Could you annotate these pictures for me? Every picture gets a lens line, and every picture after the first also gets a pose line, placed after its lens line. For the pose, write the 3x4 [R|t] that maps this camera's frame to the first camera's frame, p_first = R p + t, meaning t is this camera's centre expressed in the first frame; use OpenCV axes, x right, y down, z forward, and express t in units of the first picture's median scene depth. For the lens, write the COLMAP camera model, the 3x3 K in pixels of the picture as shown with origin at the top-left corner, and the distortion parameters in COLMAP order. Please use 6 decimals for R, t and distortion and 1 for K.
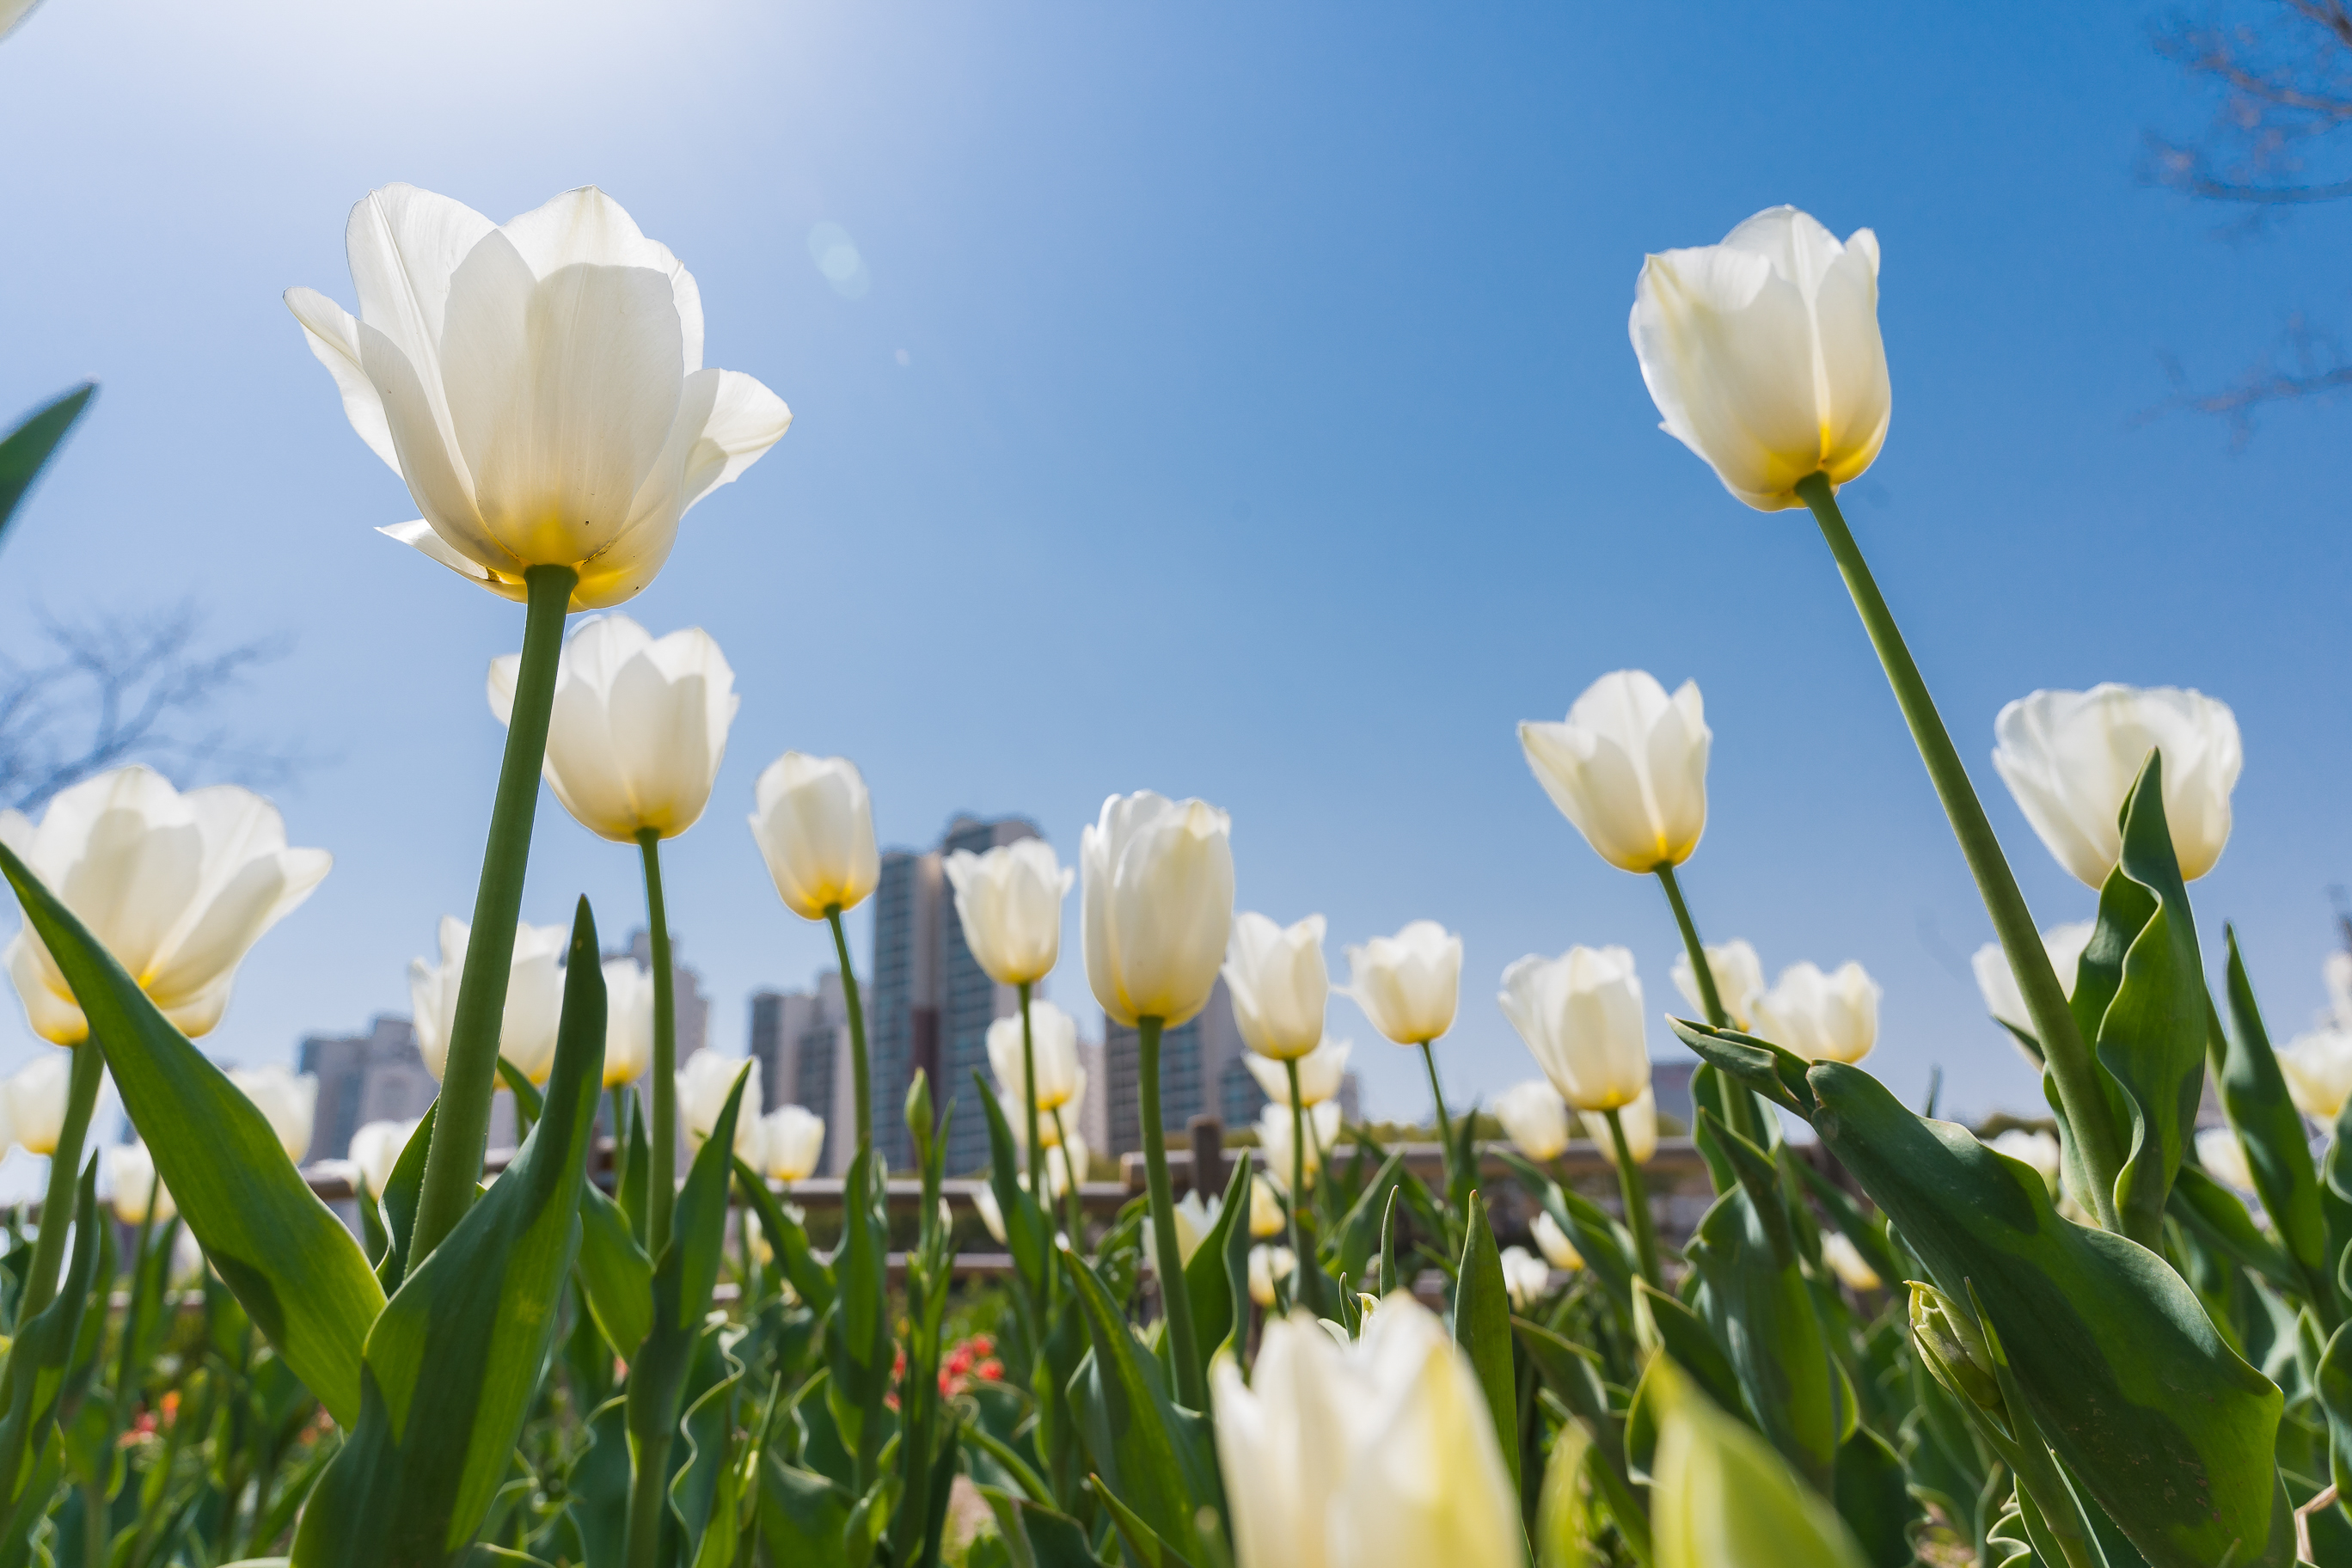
lens RADIAL K [[1560.5, 0, 1145.3], [0, 1560.5, 784.5], [0, 0, 1]] dist [0.118860, -0.001641]
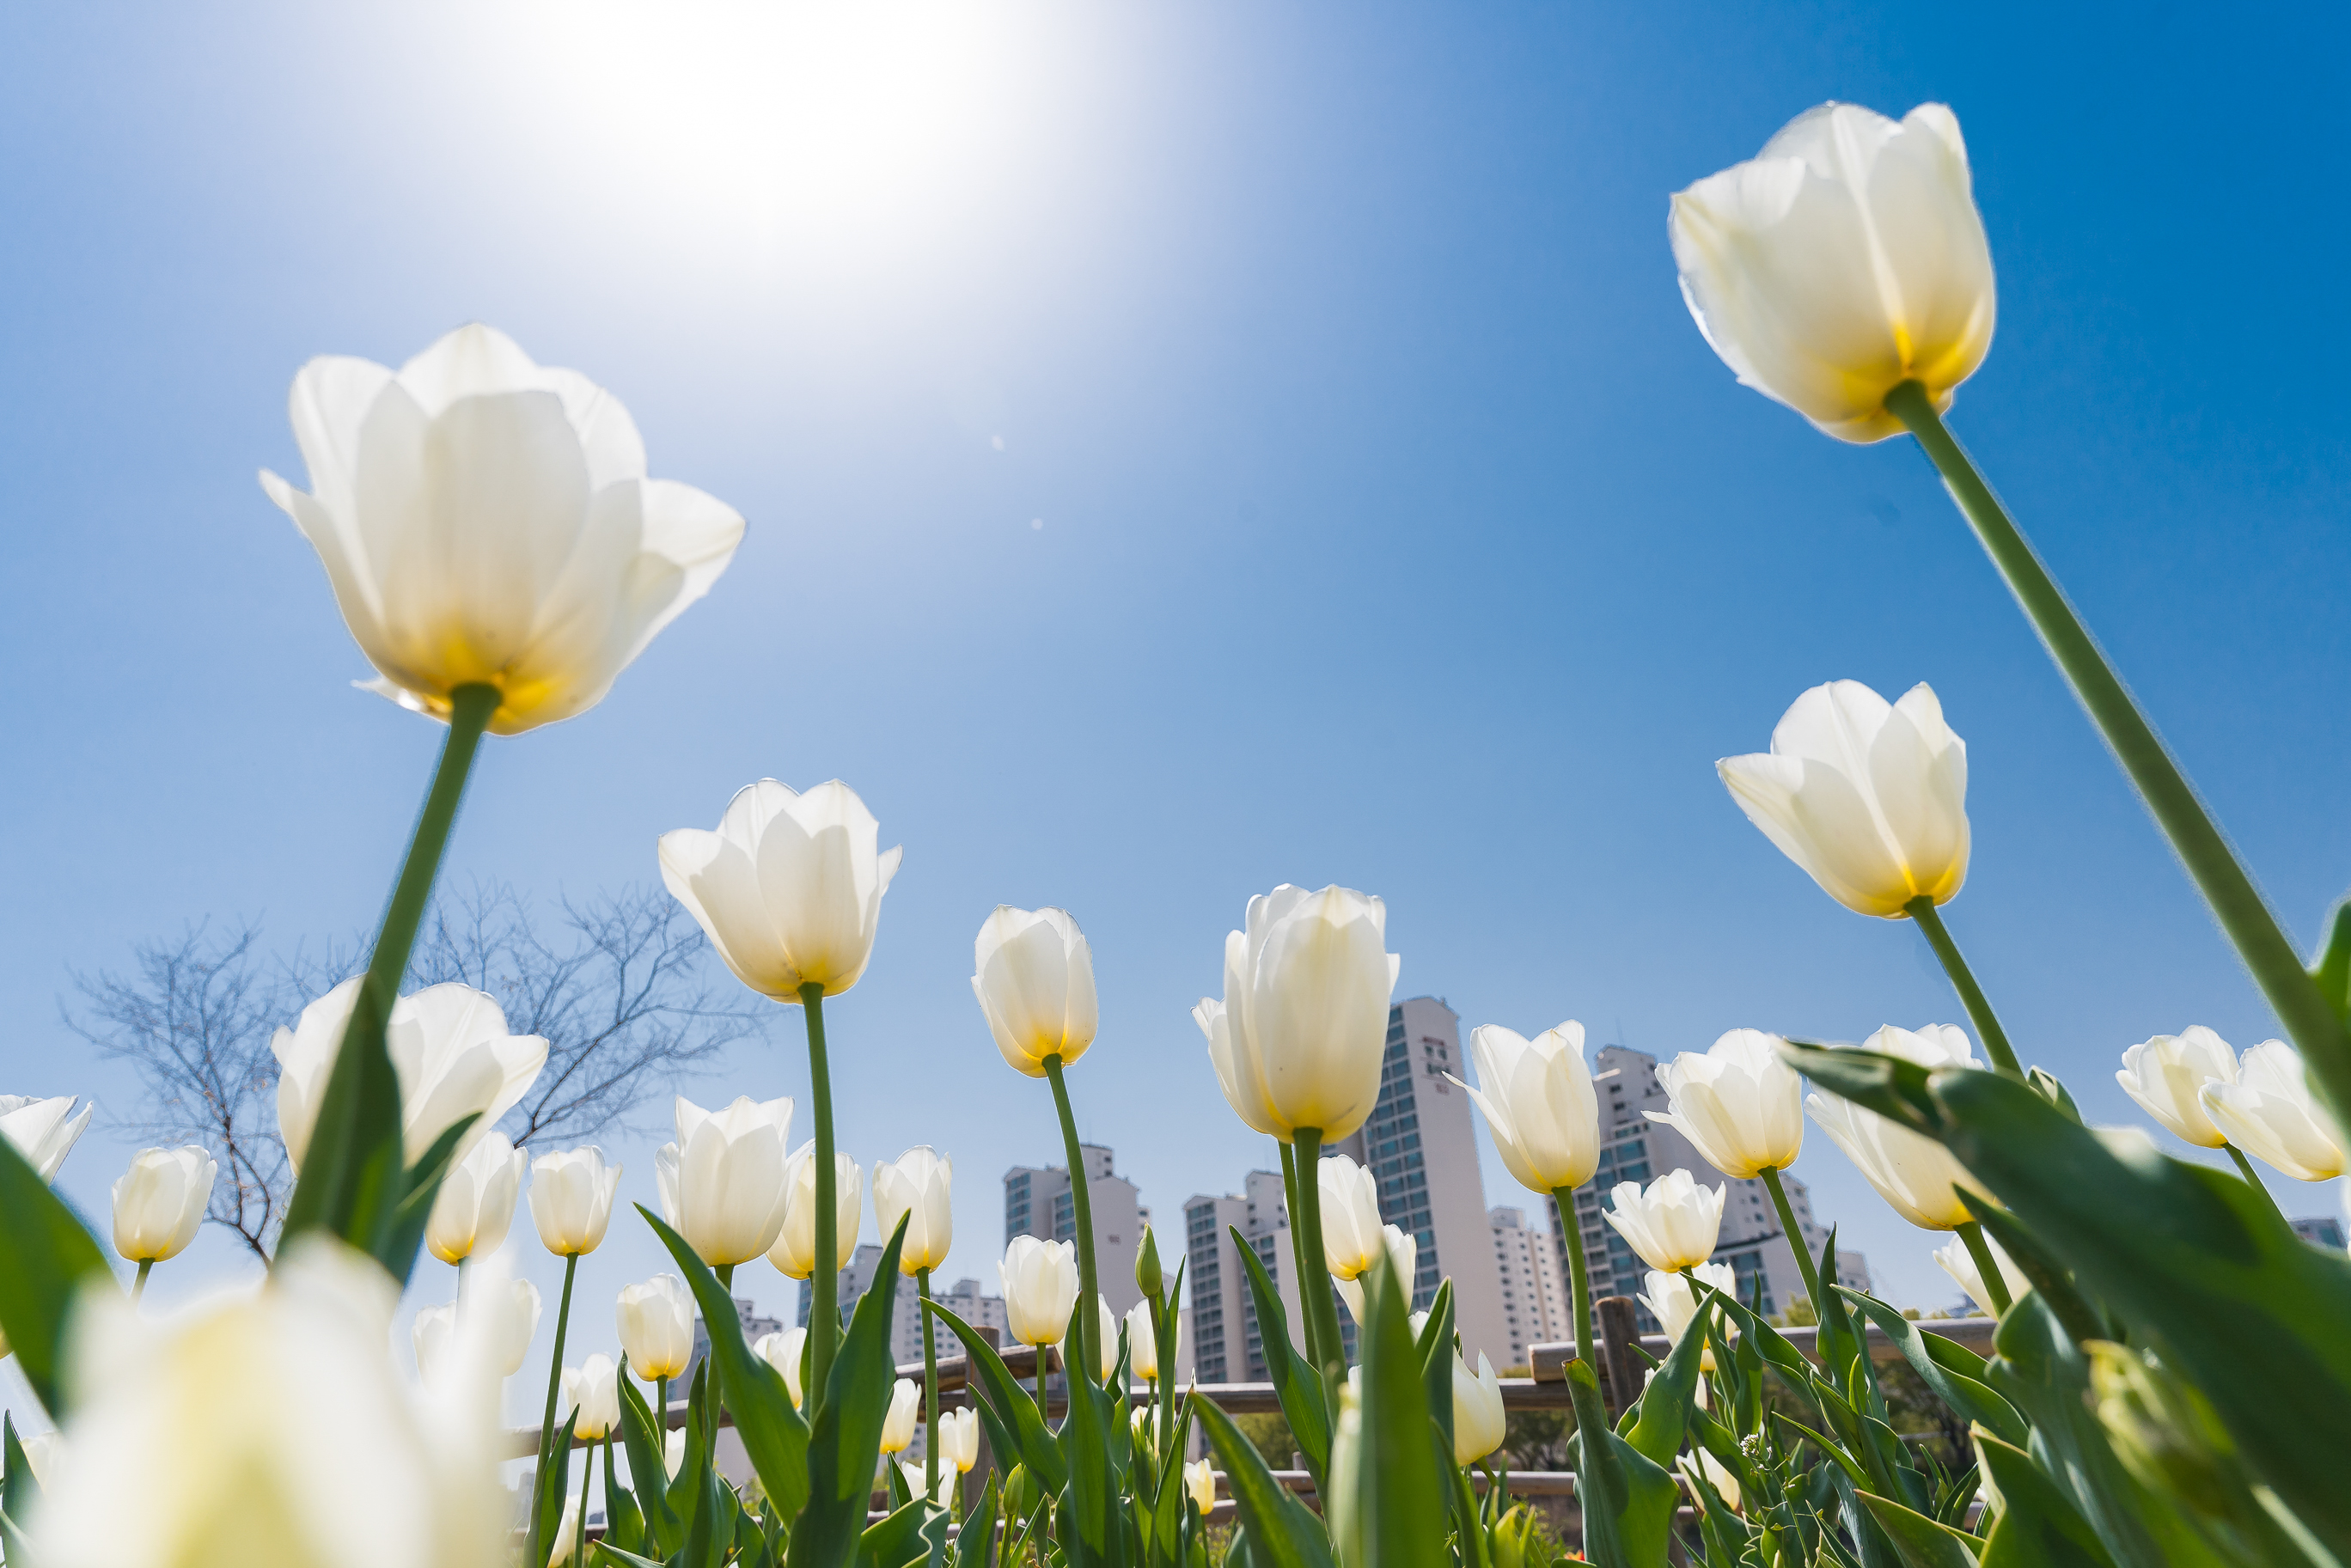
lens RADIAL K [[1559.7, 0, 1144.8], [0, 1559.7, 784.5], [0, 0, 1]] dist [0.118860, -0.001641]
pose [[0.957640, -0.139782, -0.251766, 0.170303], [0.107468, 0.984601, -0.137881, 0.066935], [0.267162, 0.104983, 0.957916, 0.081112]]
